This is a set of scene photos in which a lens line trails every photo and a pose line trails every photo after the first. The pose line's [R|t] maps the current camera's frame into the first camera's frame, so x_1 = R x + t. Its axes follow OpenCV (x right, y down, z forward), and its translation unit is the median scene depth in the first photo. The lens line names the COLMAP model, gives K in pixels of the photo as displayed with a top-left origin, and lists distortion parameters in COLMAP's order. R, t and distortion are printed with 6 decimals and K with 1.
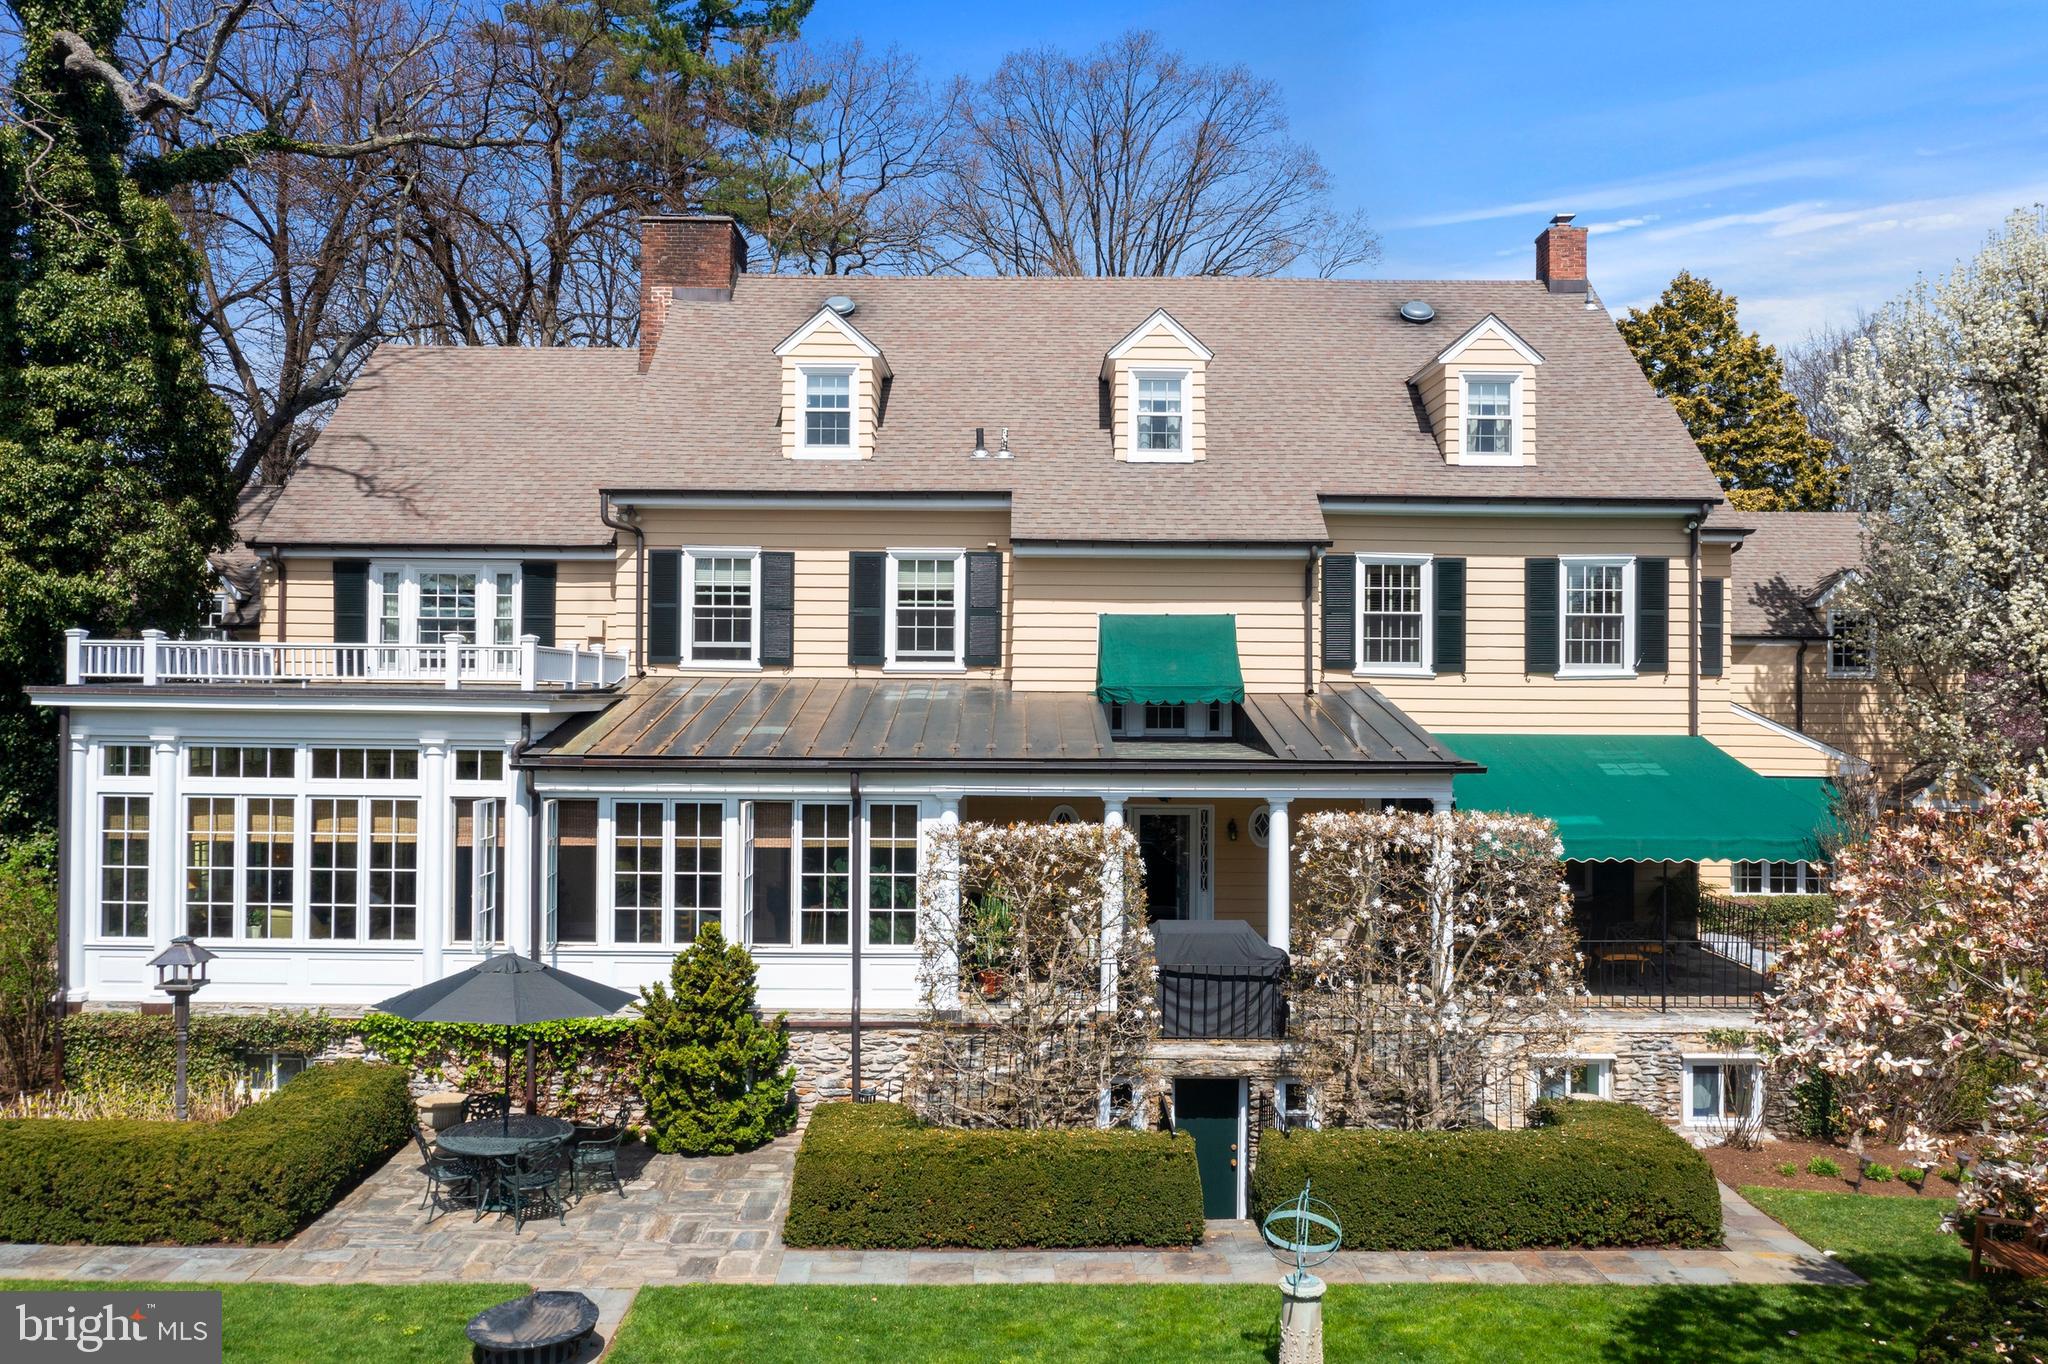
lens RADIAL K [[1616.5, 0, 1023.5], [0, 1616.5, 677.6], [0, 0, 1]] dist [-0.011870, 0.006242]
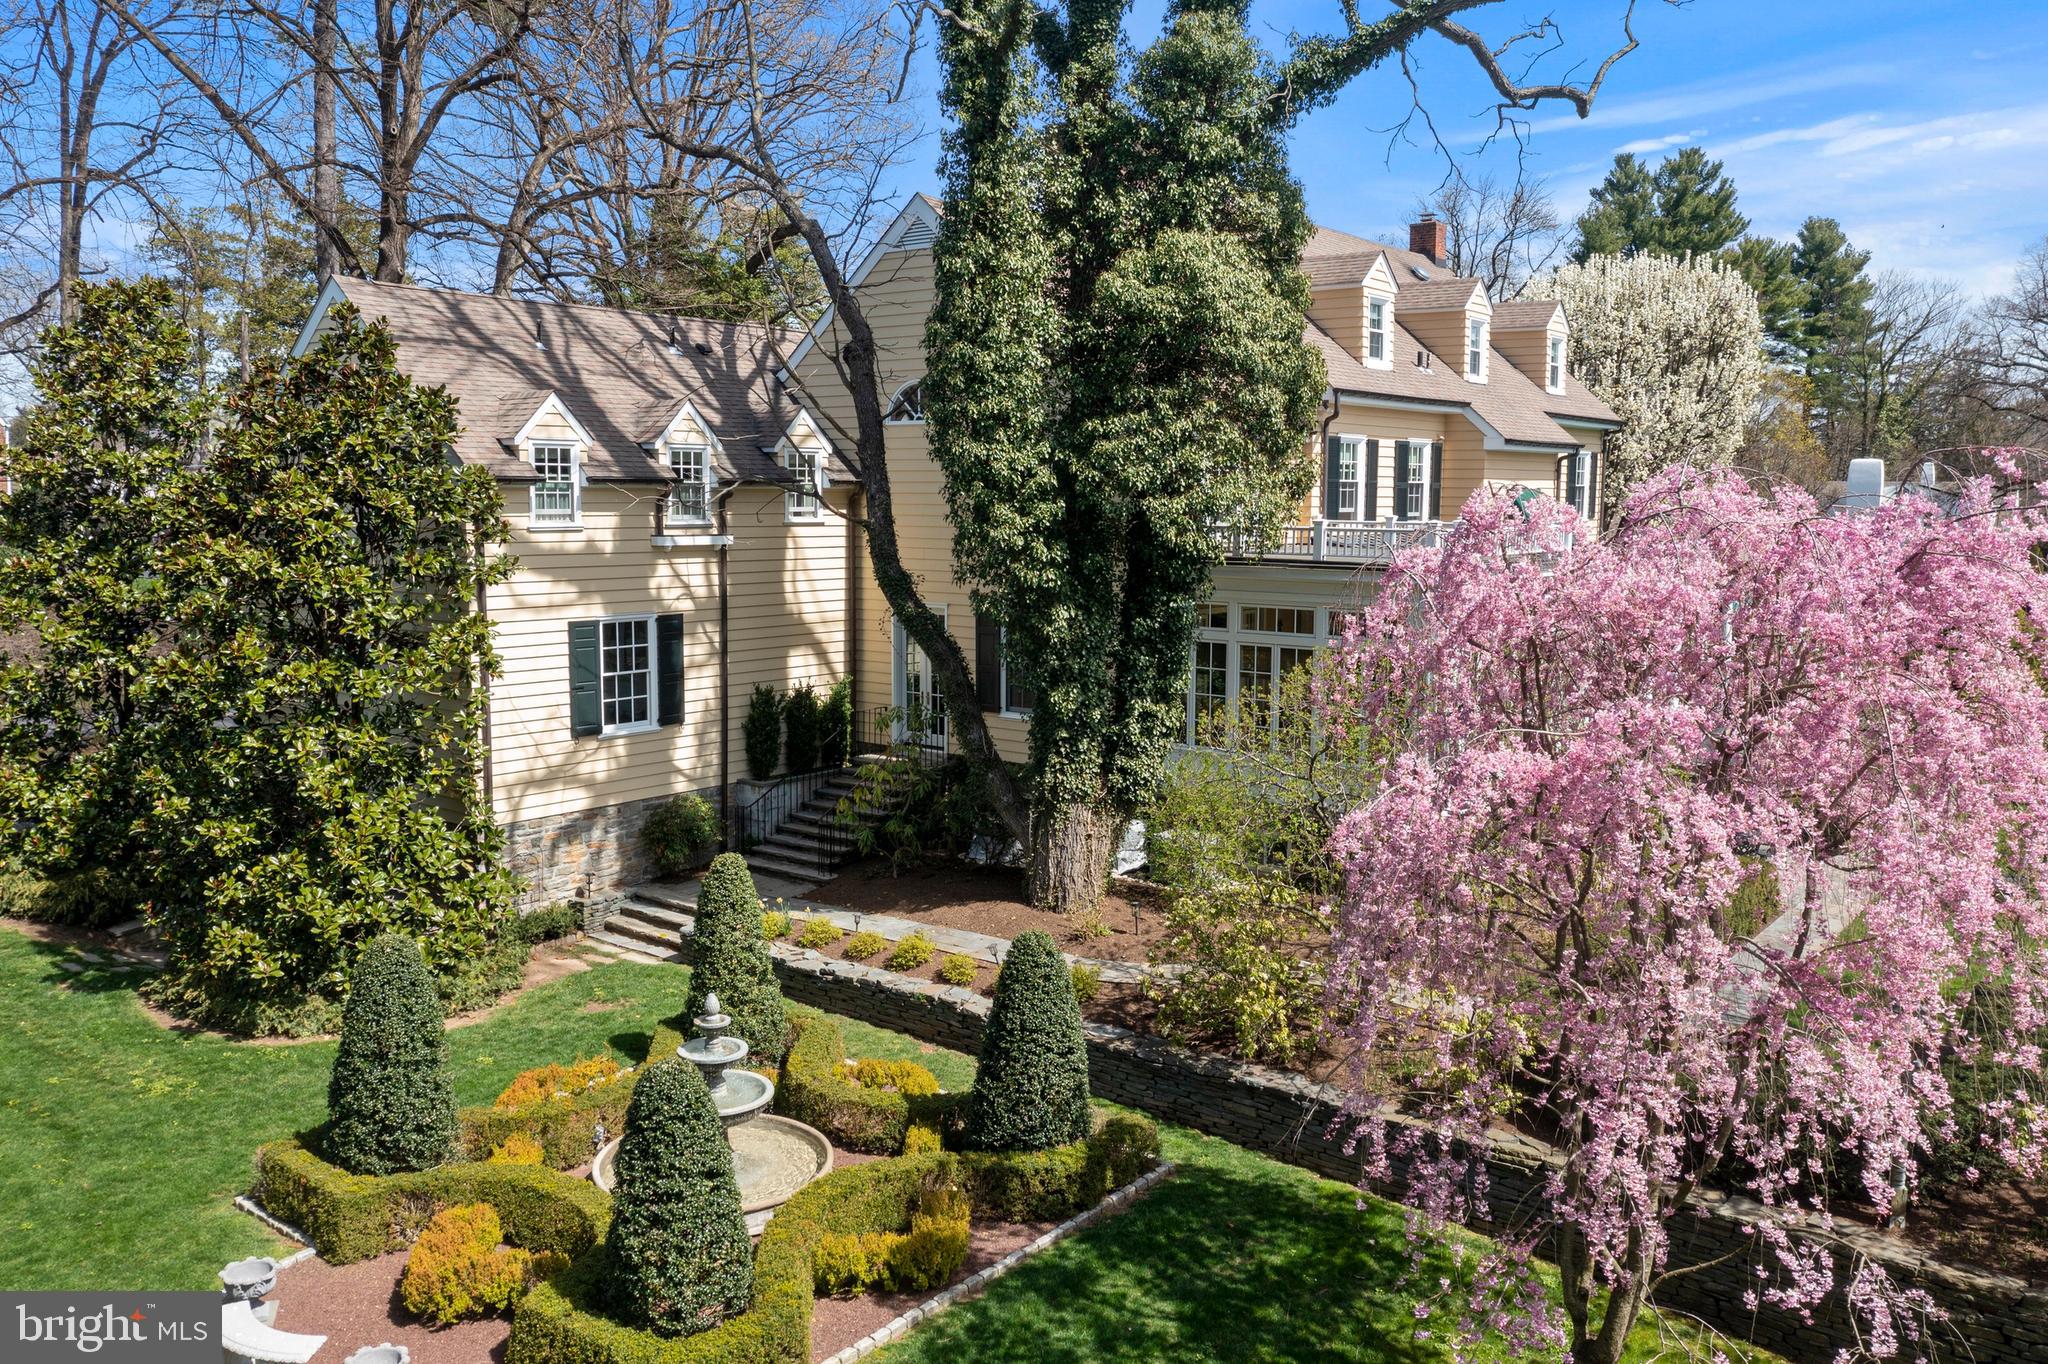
lens RADIAL K [[1616.5, 0, 1030.1], [0, 1616.5, 679.3], [0, 0, 1]] dist [-0.011870, 0.006242]
pose [[0.616242, -0.096673, 0.781601, -1.439141], [-0.011664, 0.991209, 0.131794, -0.056517], [-0.787471, -0.090333, 0.609696, 0.411257]]
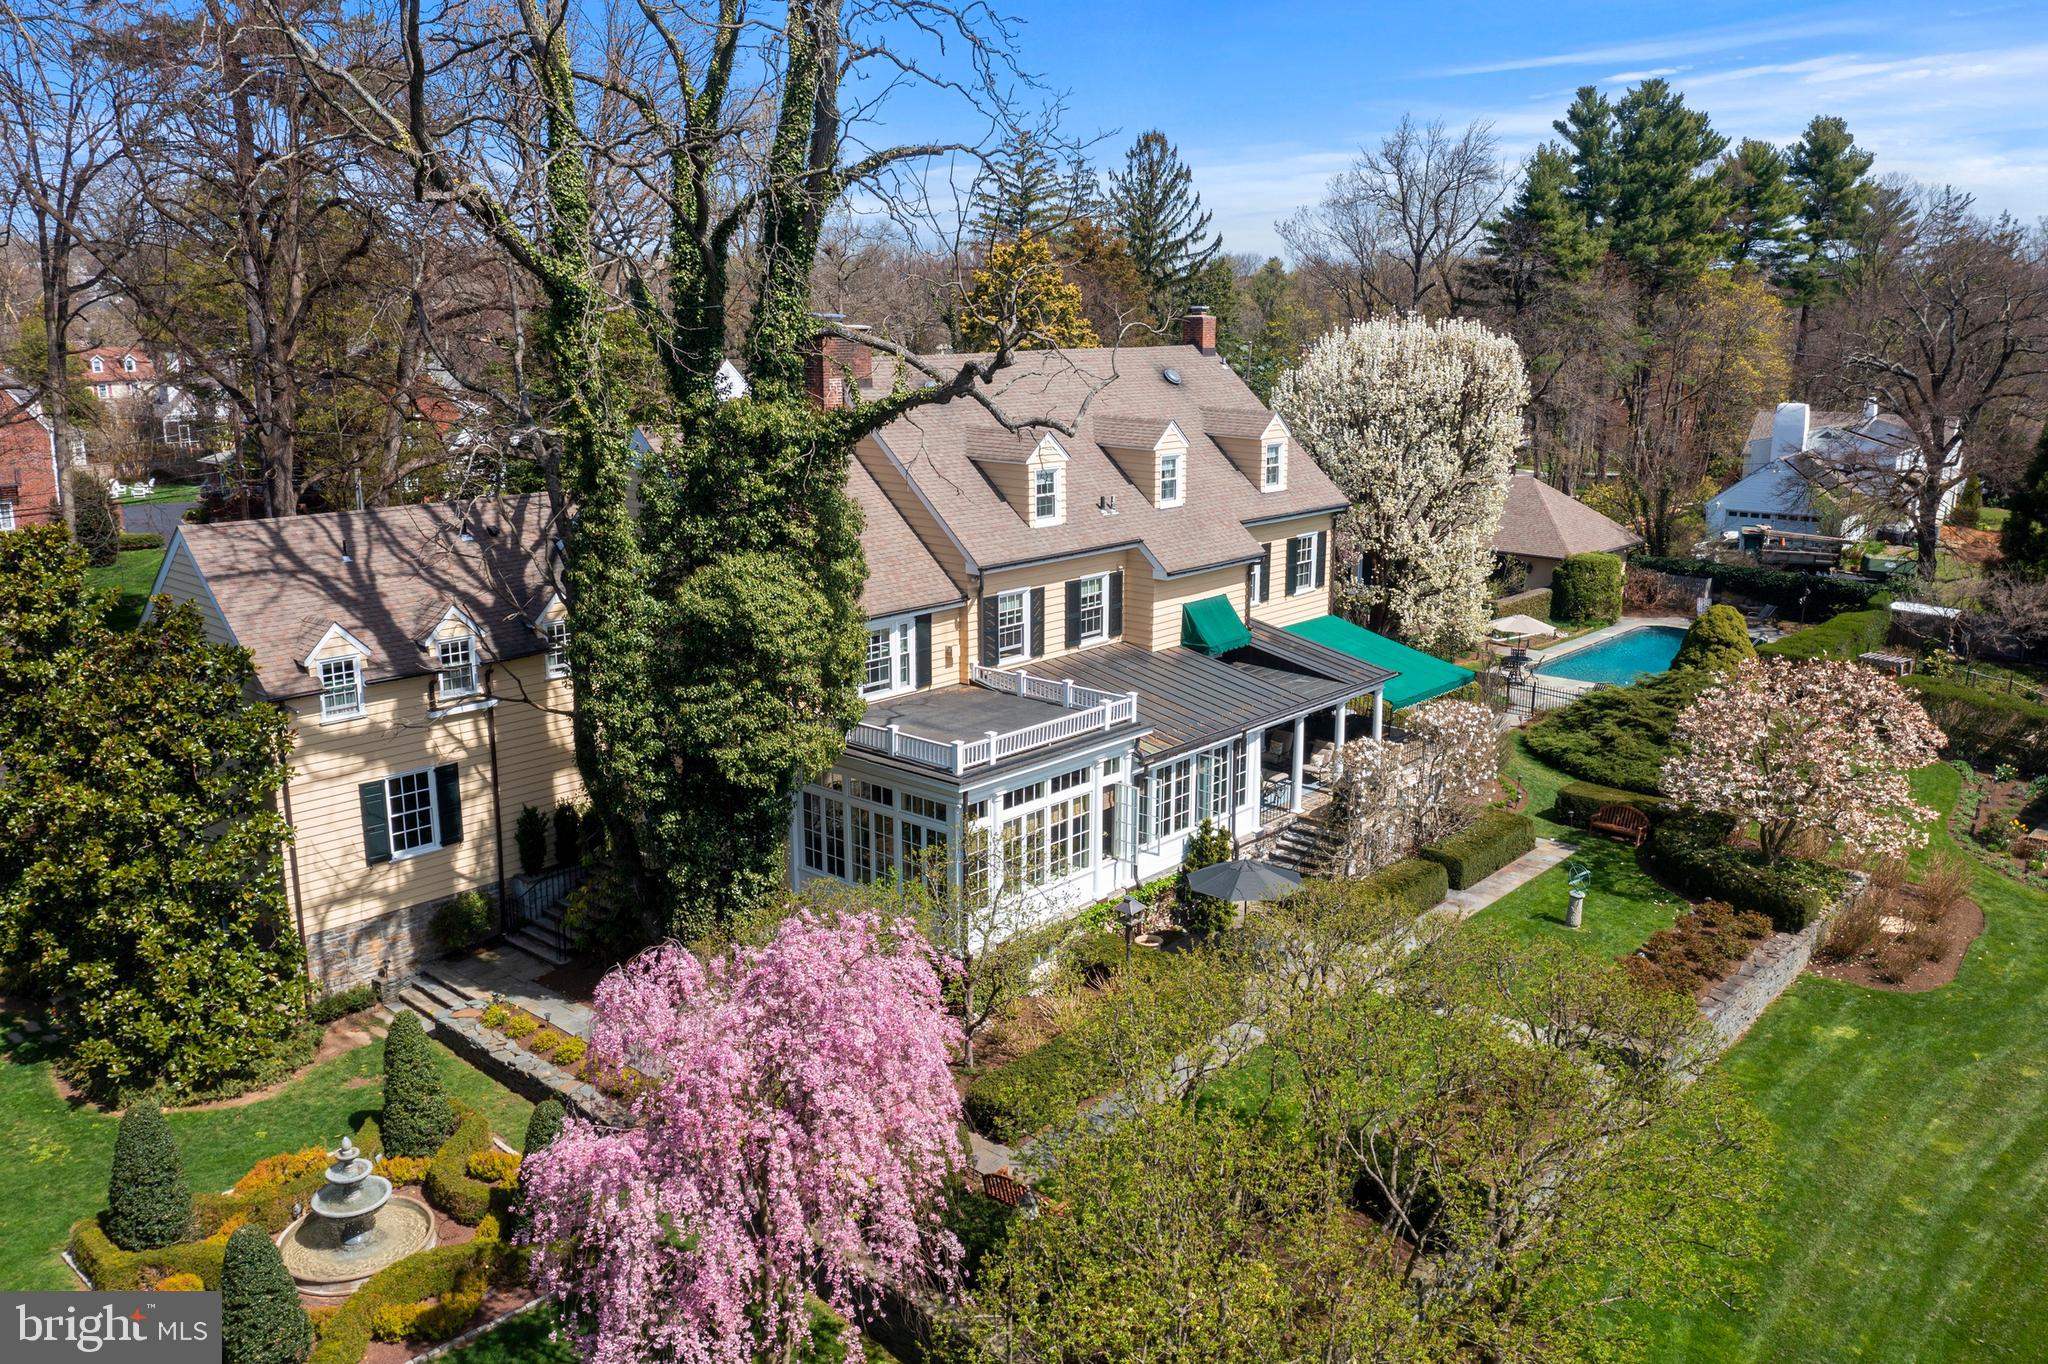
lens RADIAL K [[1616.5, 0, 1024.5], [0, 1616.5, 685.9], [0, 0, 1]] dist [-0.011870, 0.006242]
pose [[0.671105, -0.180761, 0.718988, -1.415913], [-0.005039, 0.968685, 0.248241, -0.404935], [-0.741345, -0.170219, 0.649179, -0.076057]]
